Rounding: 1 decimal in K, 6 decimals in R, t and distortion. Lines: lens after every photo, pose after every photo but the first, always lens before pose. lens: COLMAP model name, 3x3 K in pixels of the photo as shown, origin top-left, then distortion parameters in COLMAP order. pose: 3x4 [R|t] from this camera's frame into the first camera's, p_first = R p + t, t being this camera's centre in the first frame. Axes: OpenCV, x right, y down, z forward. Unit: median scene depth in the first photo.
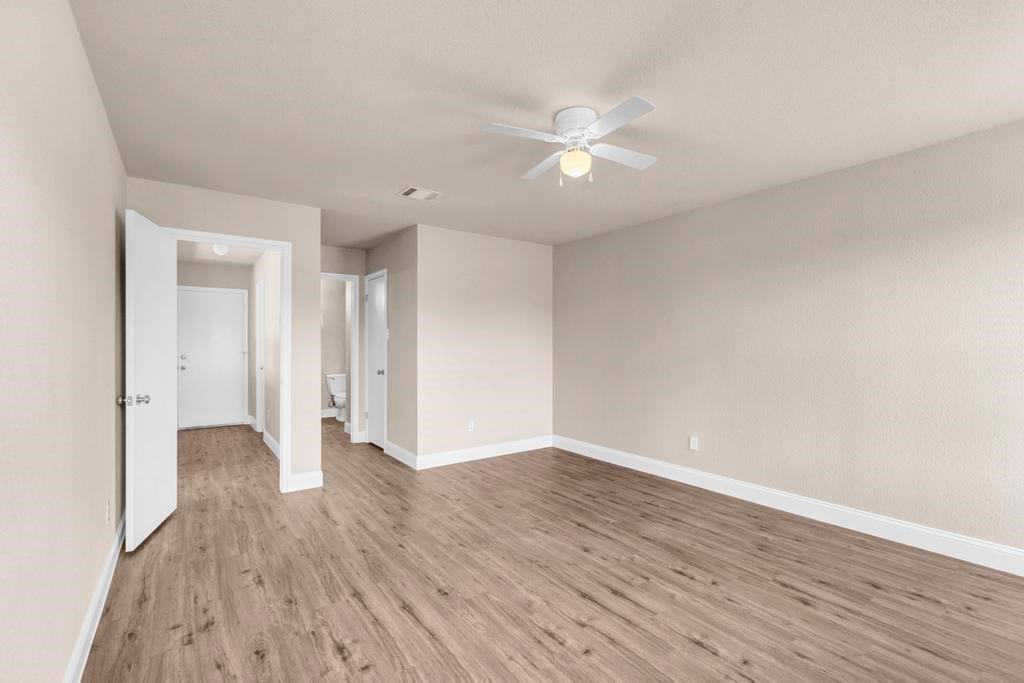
lens RADIAL K [[463.0, 0, 518.7], [0, 463.0, 345.5], [0, 0, 1]] dist [0.012074, 0.000155]
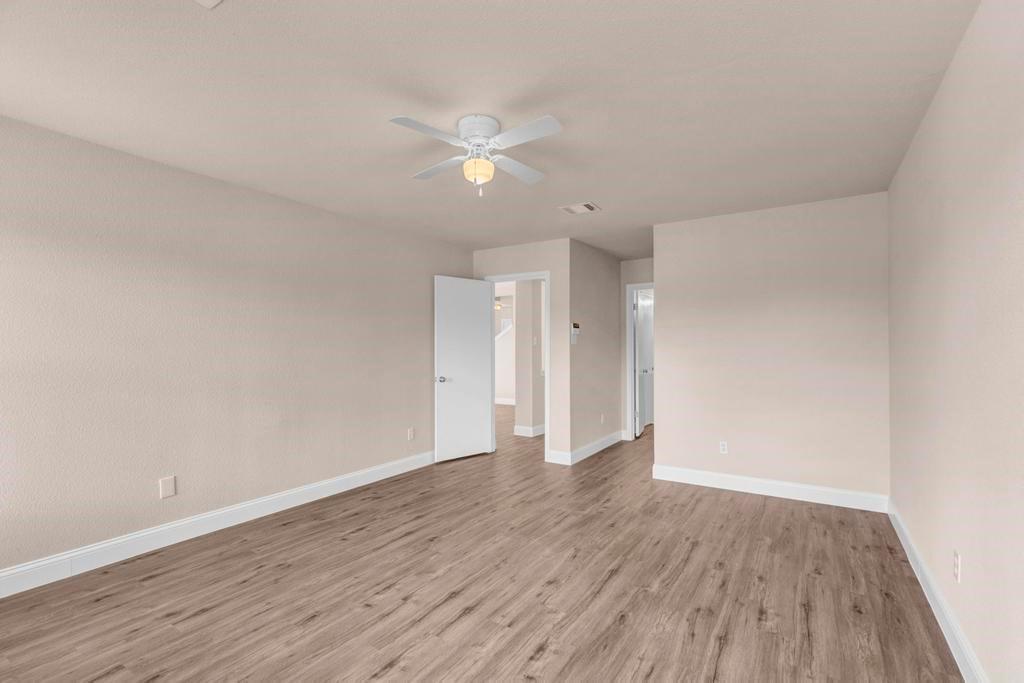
lens RADIAL K [[460.8, 0, 515.4], [0, 460.8, 344.3], [0, 0, 1]] dist [0.006000, 0.000196]
pose [[0.365034, -0.006804, -0.930970, 0.866173], [-0.002268, 0.999964, -0.008198, -0.004970], [0.930992, 0.005104, 0.365005, 0.565503]]
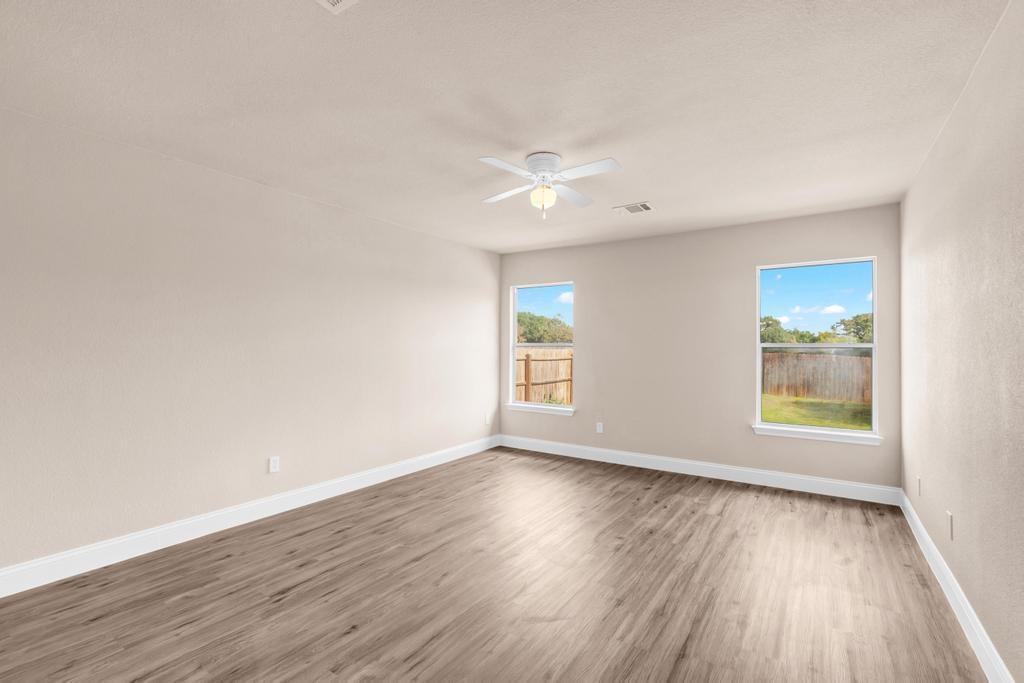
lens RADIAL K [[460.8, 0, 515.4], [0, 460.8, 344.3], [0, 0, 1]] dist [0.006000, 0.000196]
pose [[-0.352950, 0.009841, 0.935590, -0.766631], [-0.000760, 0.999941, -0.010805, -0.001125], [-0.935642, -0.004525, -0.352922, 1.184459]]
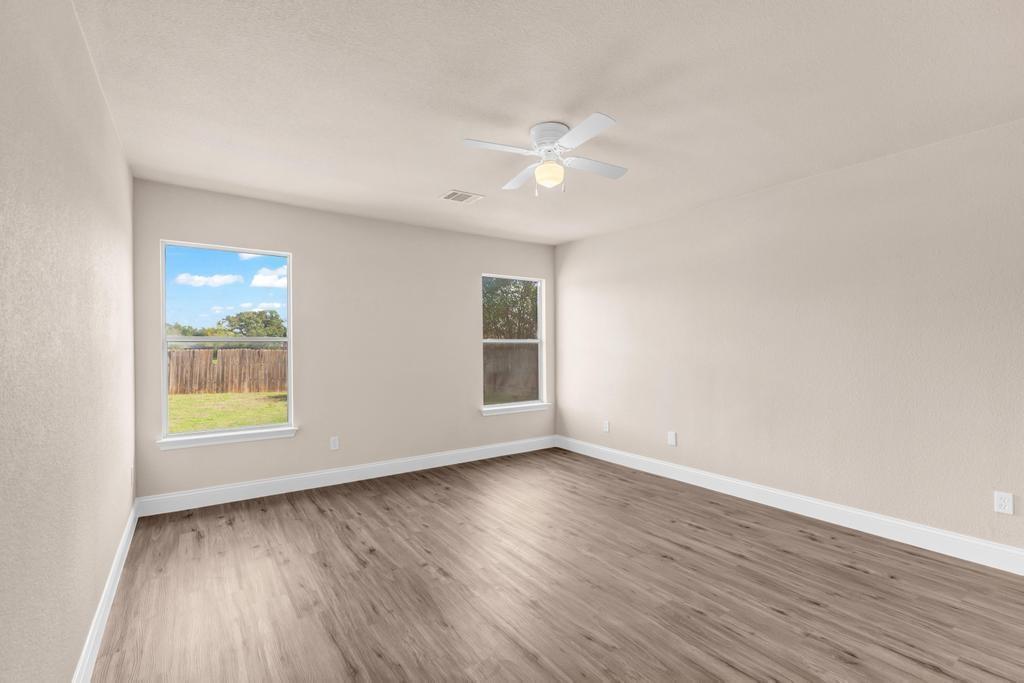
lens RADIAL K [[460.8, 0, 515.4], [0, 460.8, 344.3], [0, 0, 1]] dist [0.006000, 0.000196]
pose [[-0.999869, 0.006035, 0.015046, 0.150671], [0.006074, 0.999978, 0.002571, -0.004762], [-0.015030, 0.002663, -0.999883, 1.648409]]
